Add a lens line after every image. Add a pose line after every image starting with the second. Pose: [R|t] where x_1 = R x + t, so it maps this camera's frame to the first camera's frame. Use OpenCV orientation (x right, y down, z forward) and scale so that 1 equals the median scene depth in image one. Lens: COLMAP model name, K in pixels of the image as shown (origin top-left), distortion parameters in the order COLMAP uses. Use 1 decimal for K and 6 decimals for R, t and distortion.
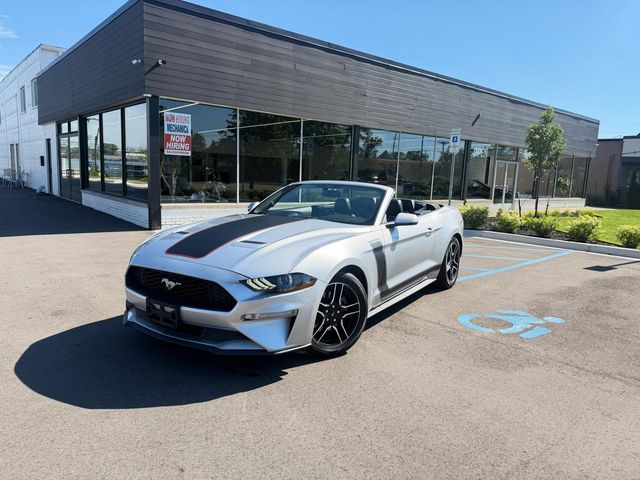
lens RADIAL K [[454.7, 0, 320.0], [0, 454.7, 240.0], [0, 0, 1]] dist [0.059975, -0.069611]
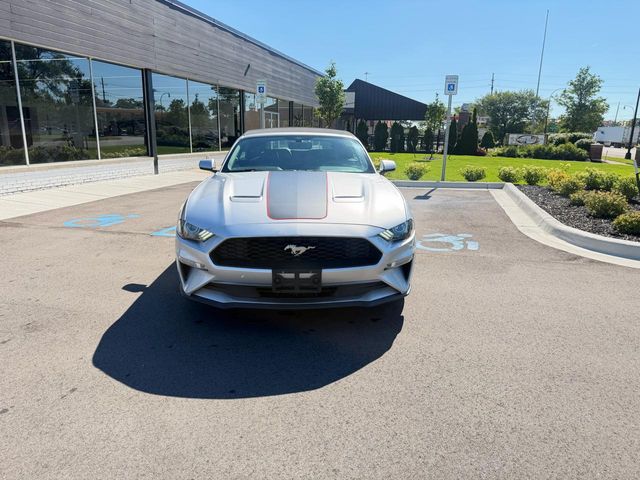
lens RADIAL K [[454.7, 0, 320.0], [0, 454.7, 240.0], [0, 0, 1]] dist [0.059975, -0.069611]
pose [[0.821515, -0.155547, 0.548560, -0.282894], [0.097093, 0.986182, 0.134232, -0.015361], [-0.561860, -0.057012, 0.825266, 0.075136]]
